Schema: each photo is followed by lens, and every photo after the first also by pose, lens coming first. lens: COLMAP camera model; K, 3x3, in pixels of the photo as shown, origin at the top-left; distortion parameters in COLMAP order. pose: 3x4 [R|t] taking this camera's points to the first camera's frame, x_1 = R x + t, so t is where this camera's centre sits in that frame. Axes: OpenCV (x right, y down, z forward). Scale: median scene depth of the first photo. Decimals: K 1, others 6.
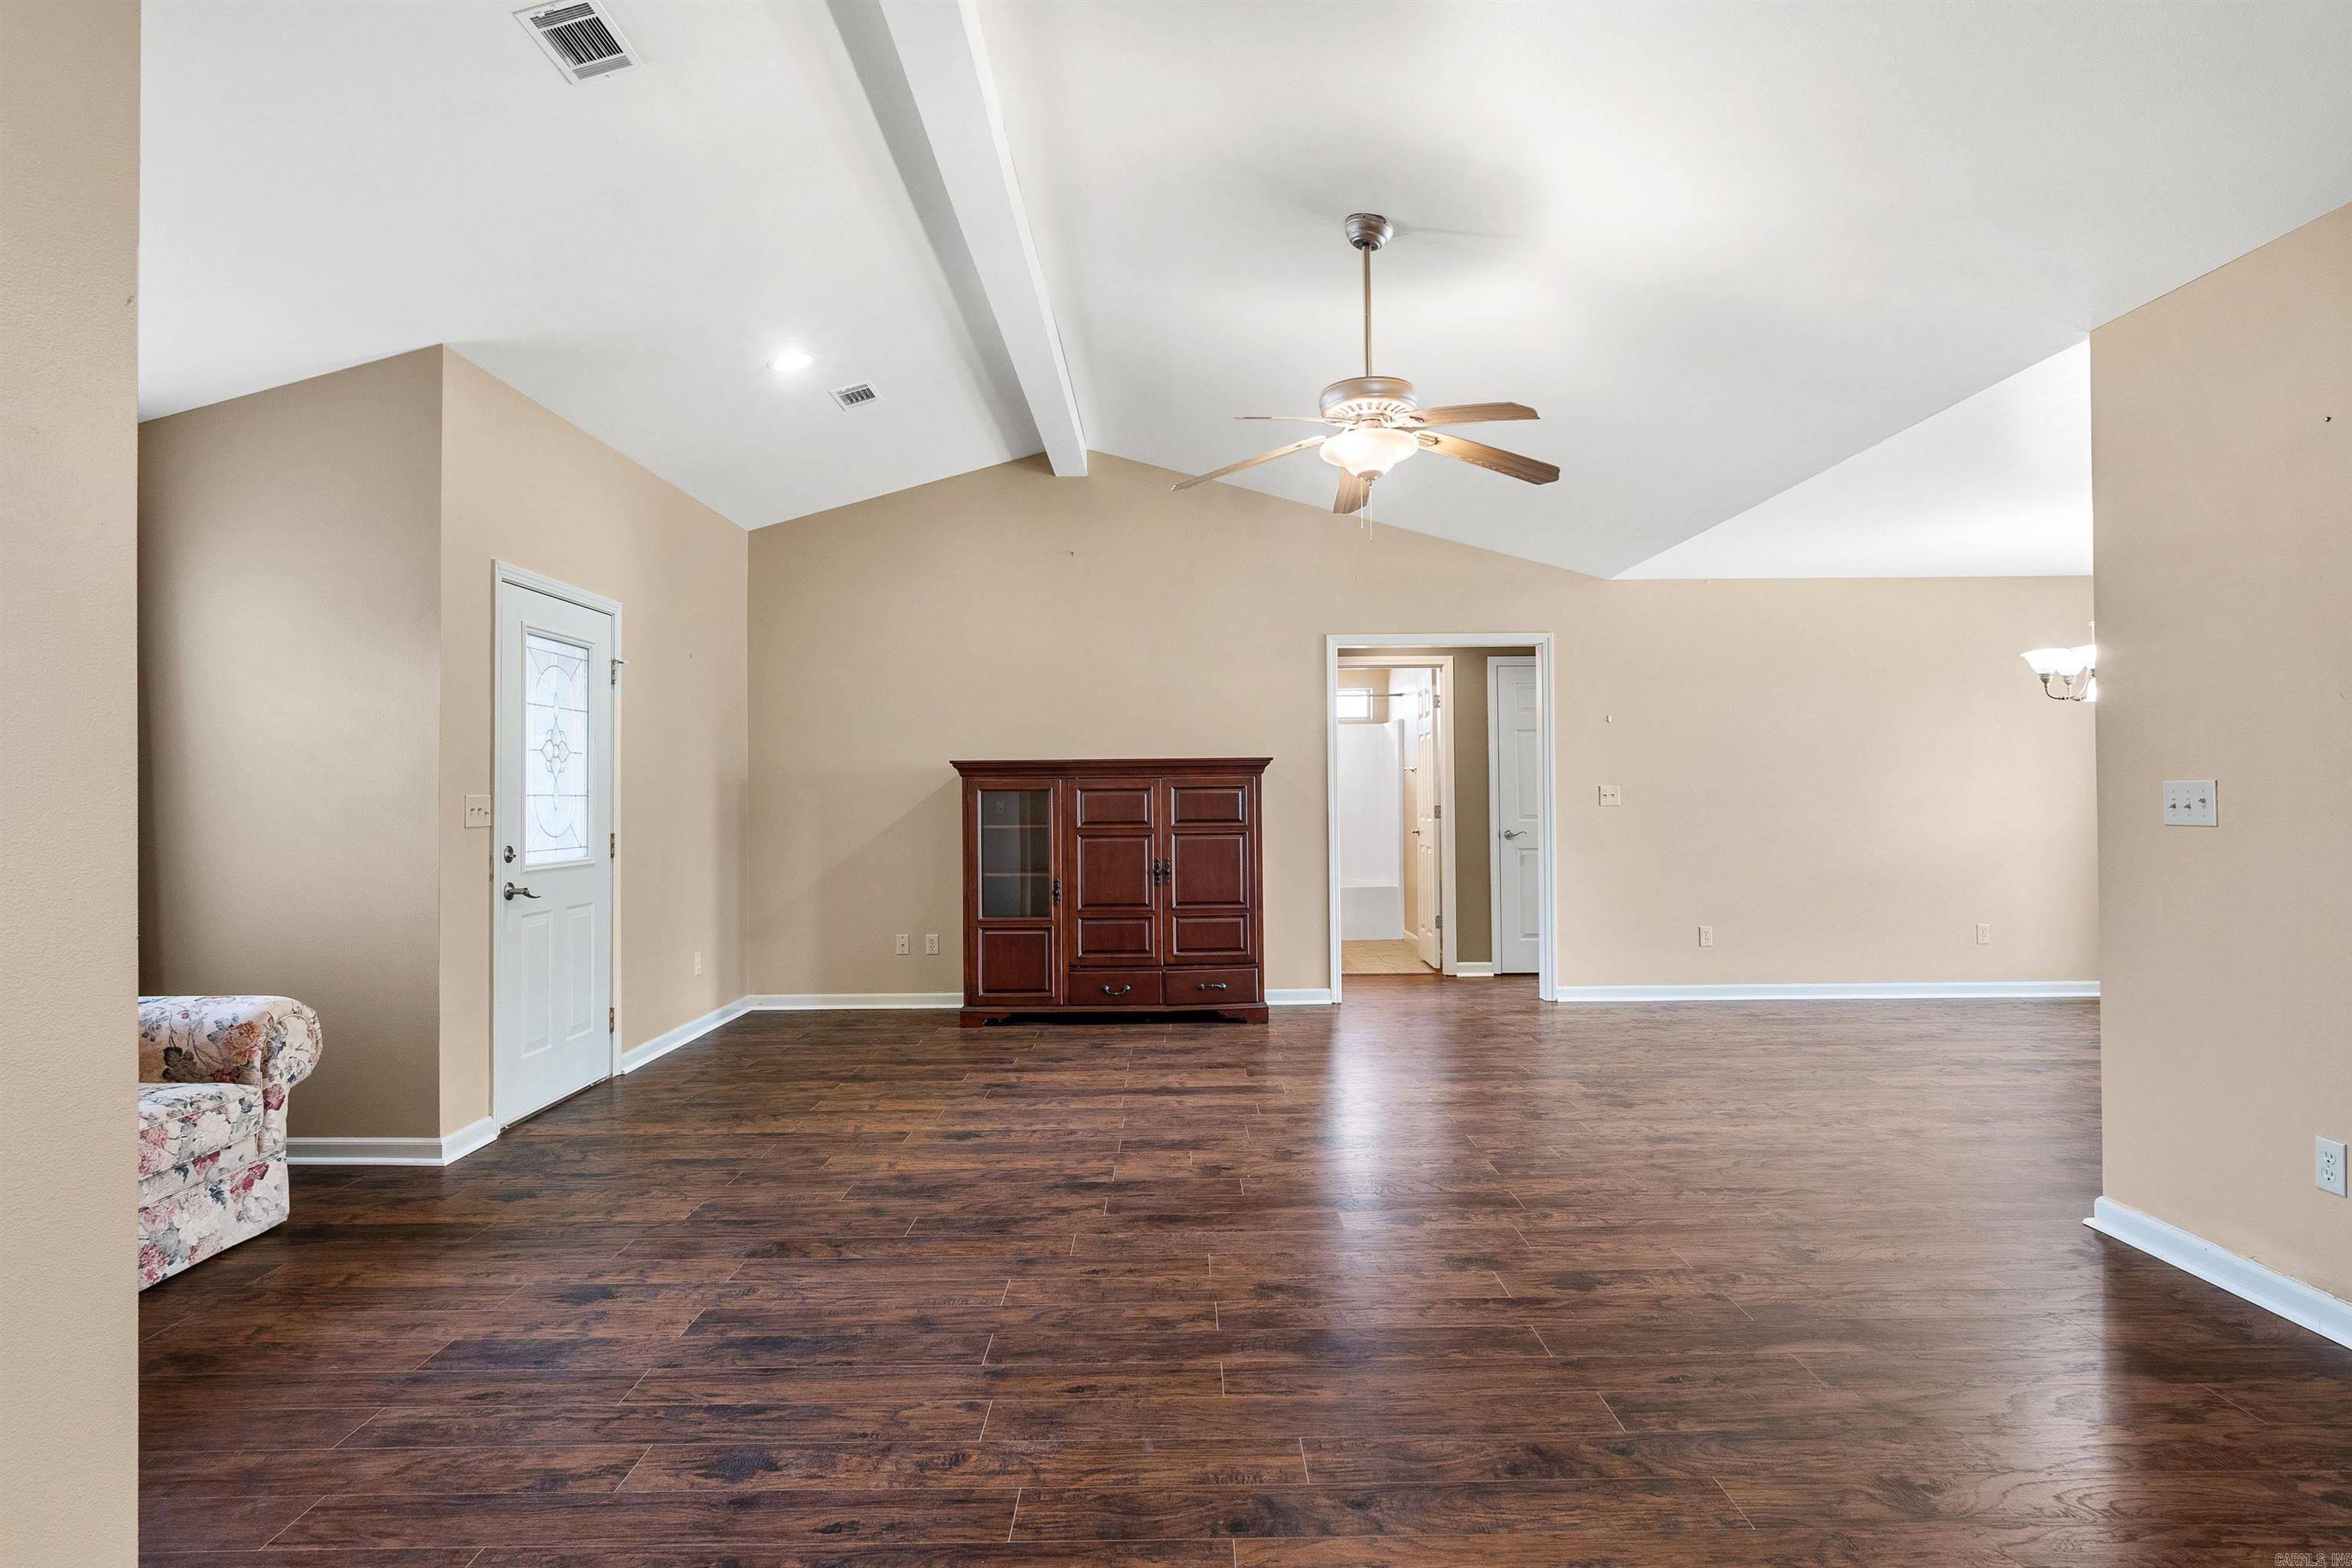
lens RADIAL K [[1269.9, 0, 1203.9], [0, 1269.9, 794.7], [0, 0, 1]] dist [-0.004862, 0.000352]
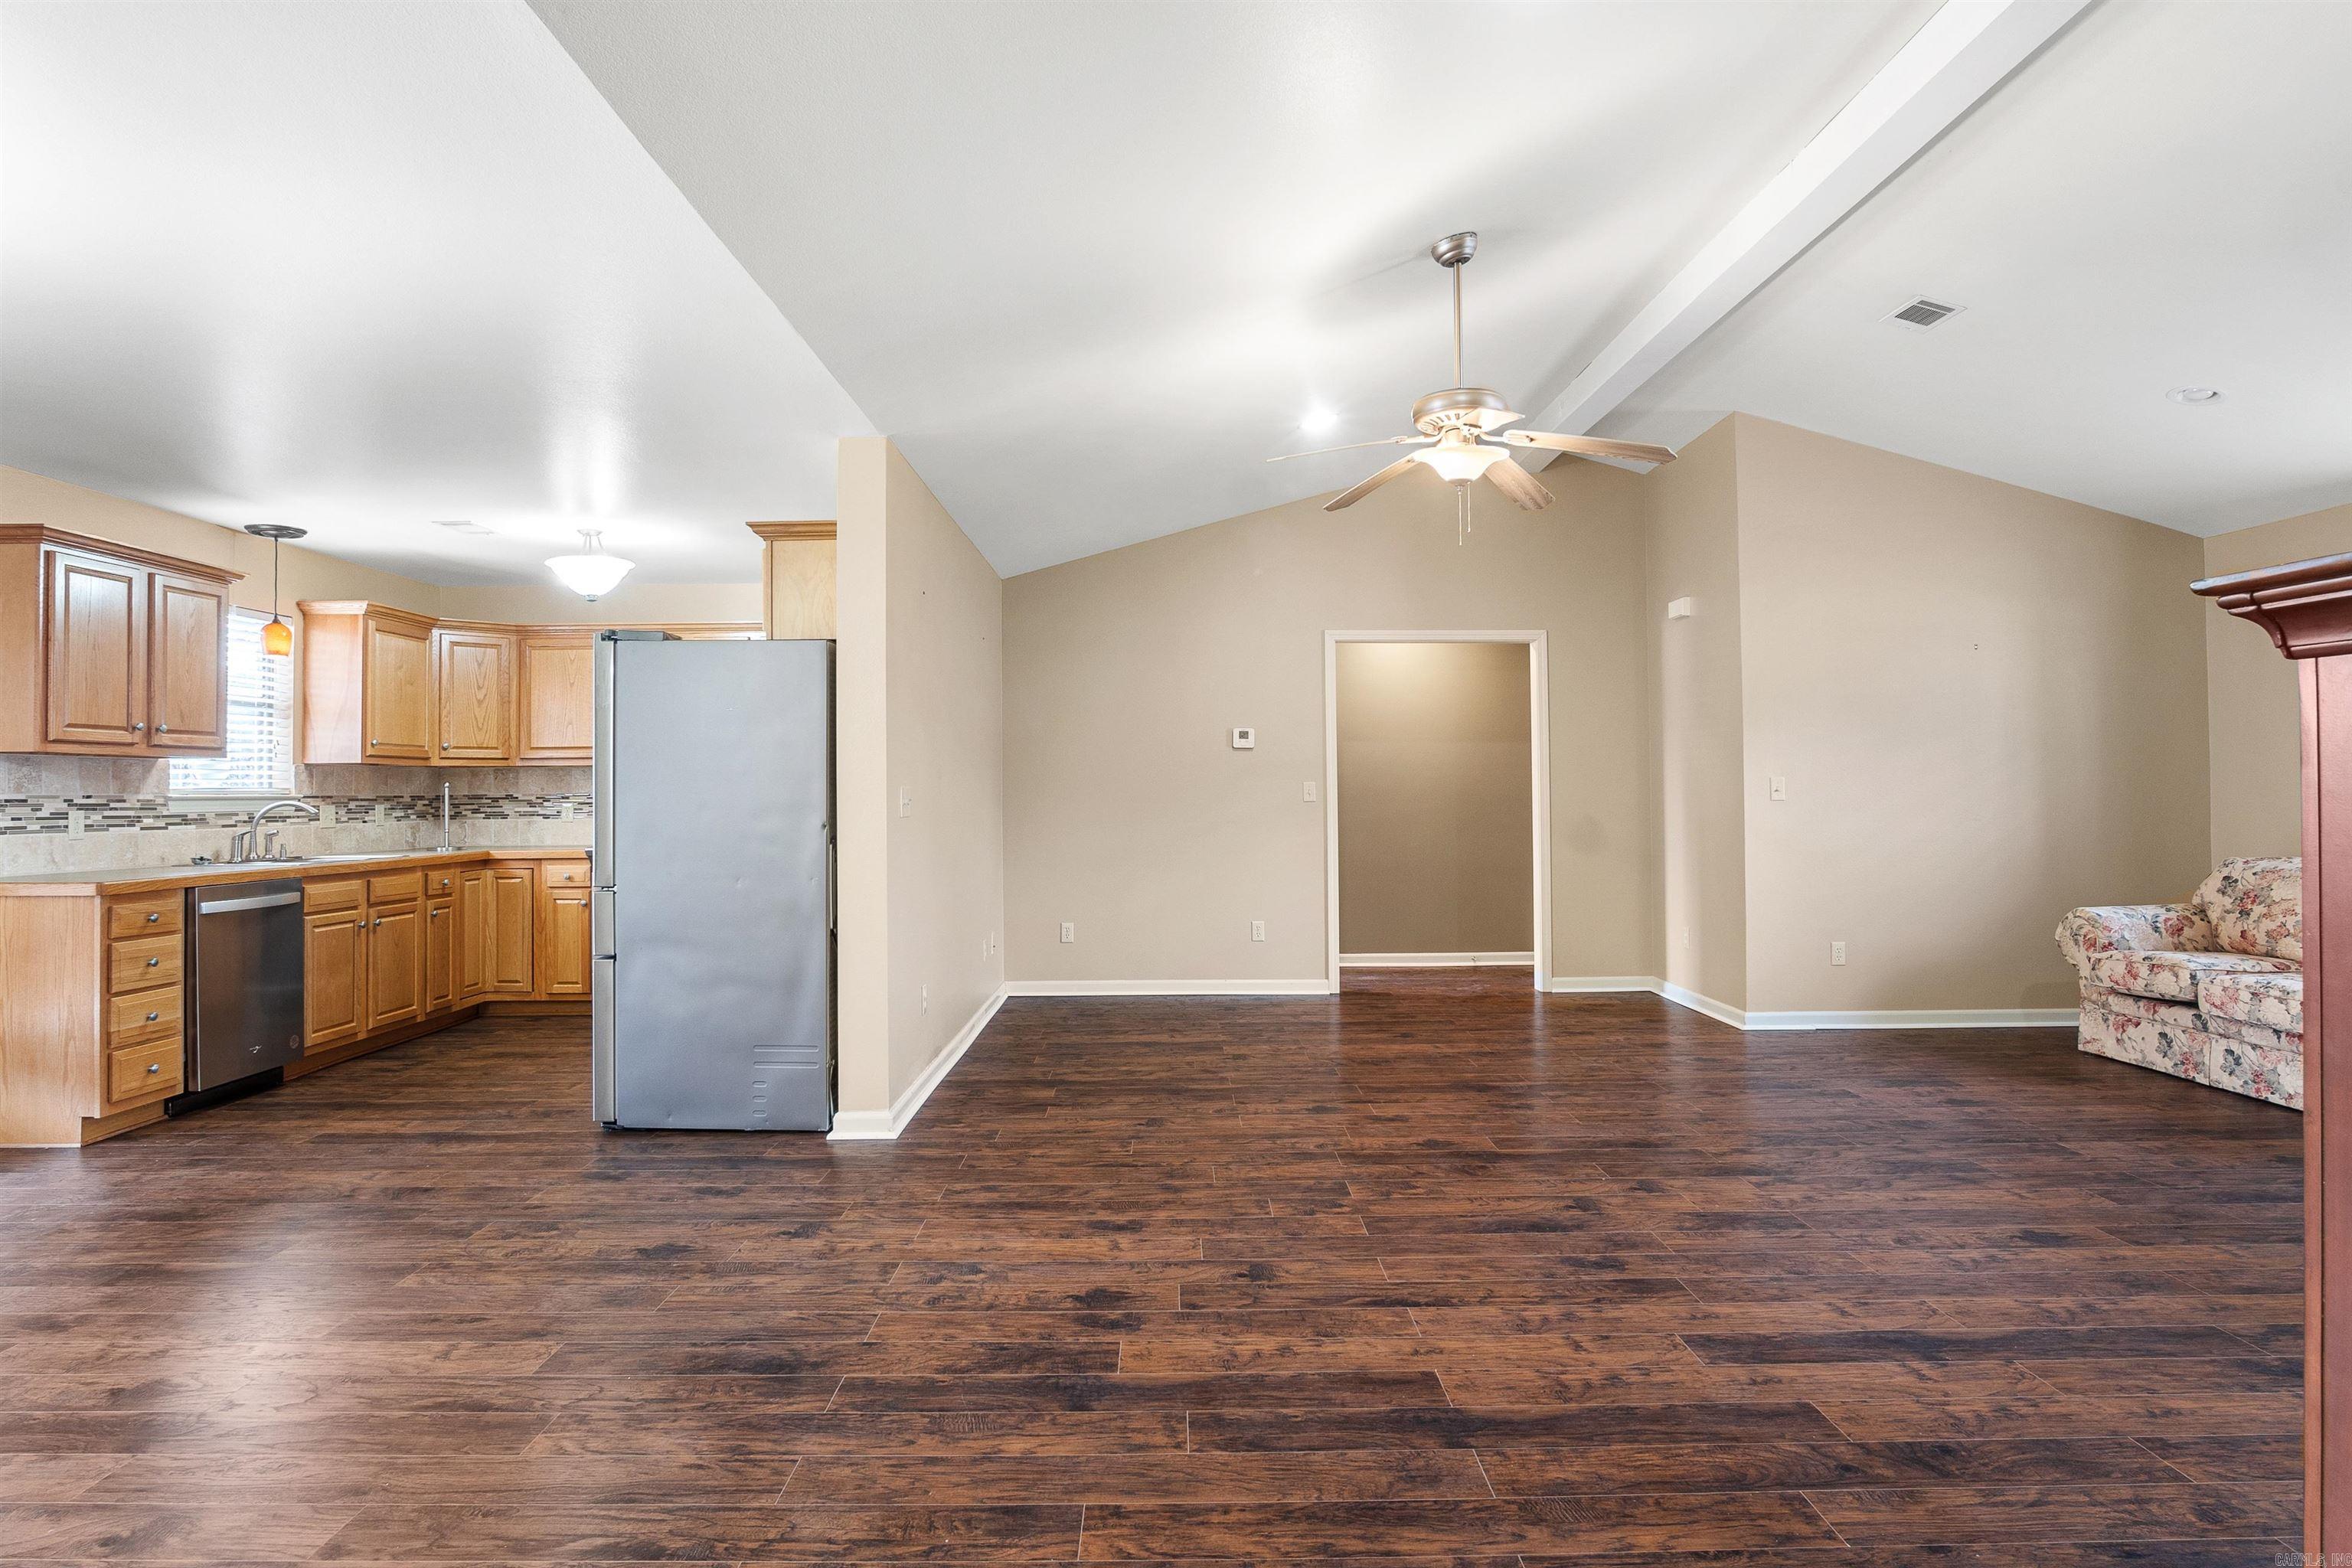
lens RADIAL K [[1265.4, 0, 1169.9], [0, 1265.4, 764.4], [0, 0, 1]] dist [-0.023763, 0.002799]
pose [[-0.999543, 0.017275, 0.024790, 0.386844], [0.016774, 0.999654, -0.020272, -0.003730], [-0.025131, -0.019847, -0.999487, 2.264036]]
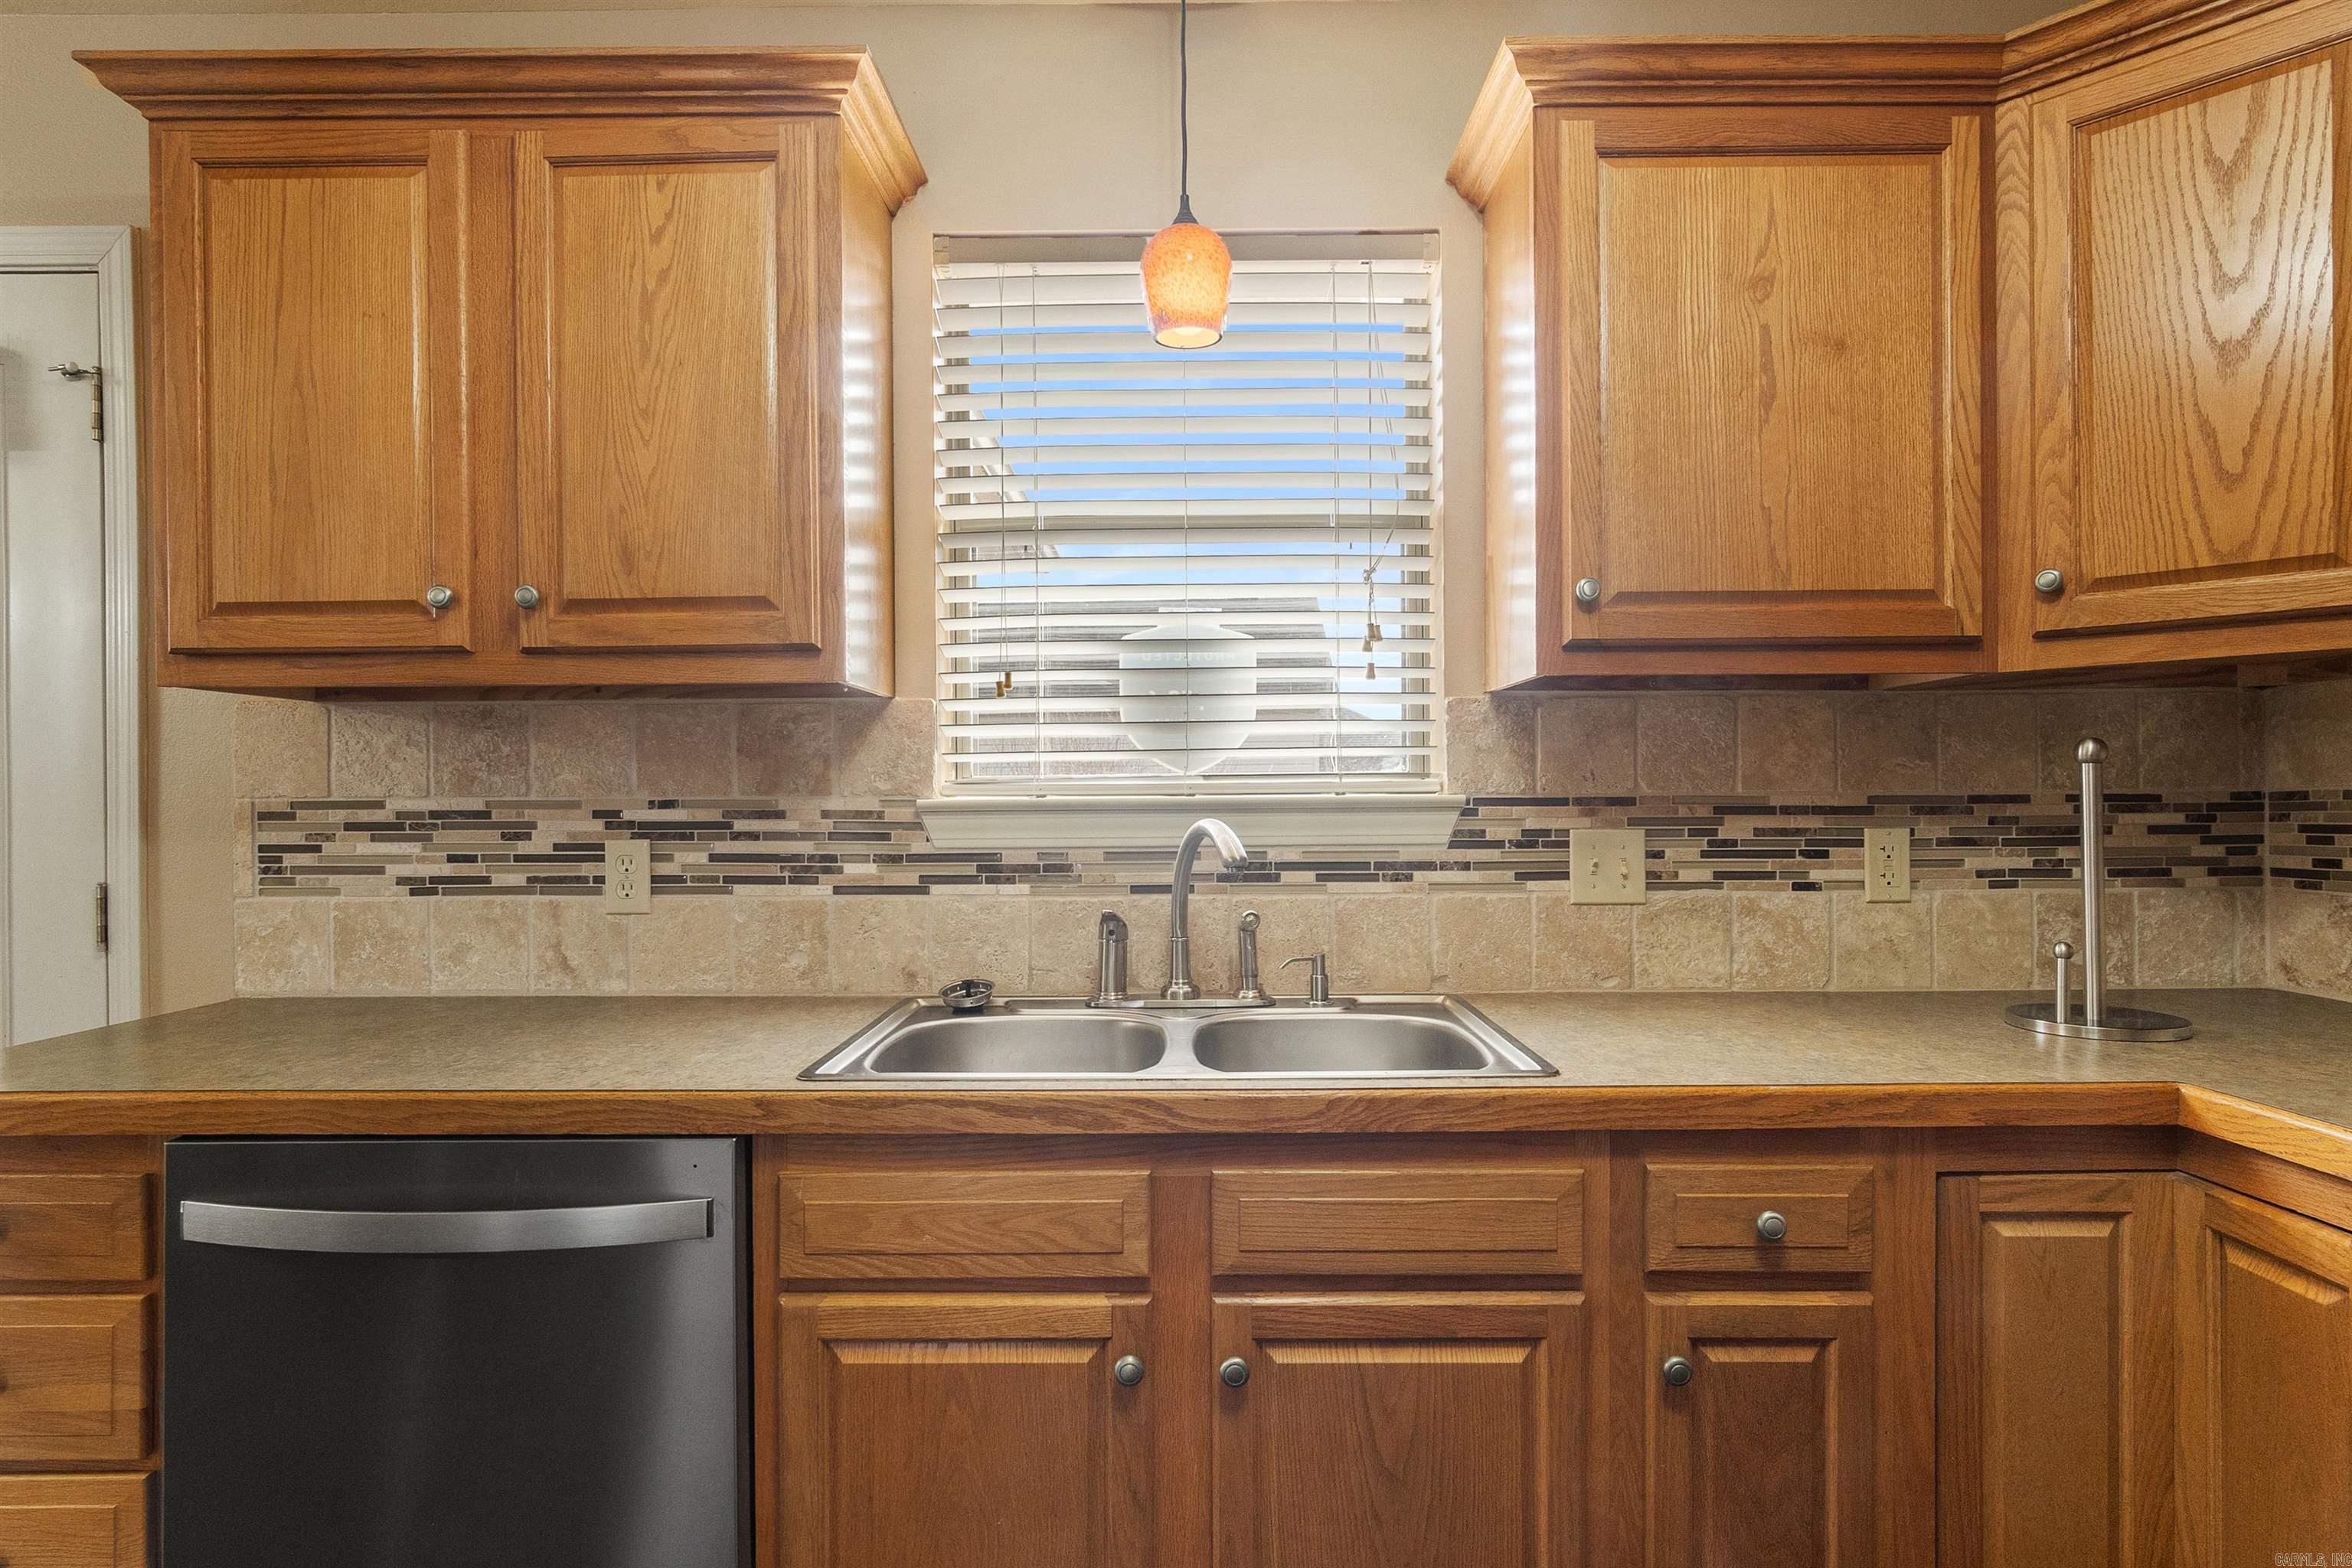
lens RADIAL K [[1269.9, 0, 1203.9], [0, 1269.9, 794.7], [0, 0, 1]] dist [-0.004862, 0.000352]
pose [[0.031604, 0.007374, 0.999473, 1.114648], [0.009060, 0.999930, -0.007664, -0.014069], [-0.999459, 0.009298, 0.031535, 0.592095]]
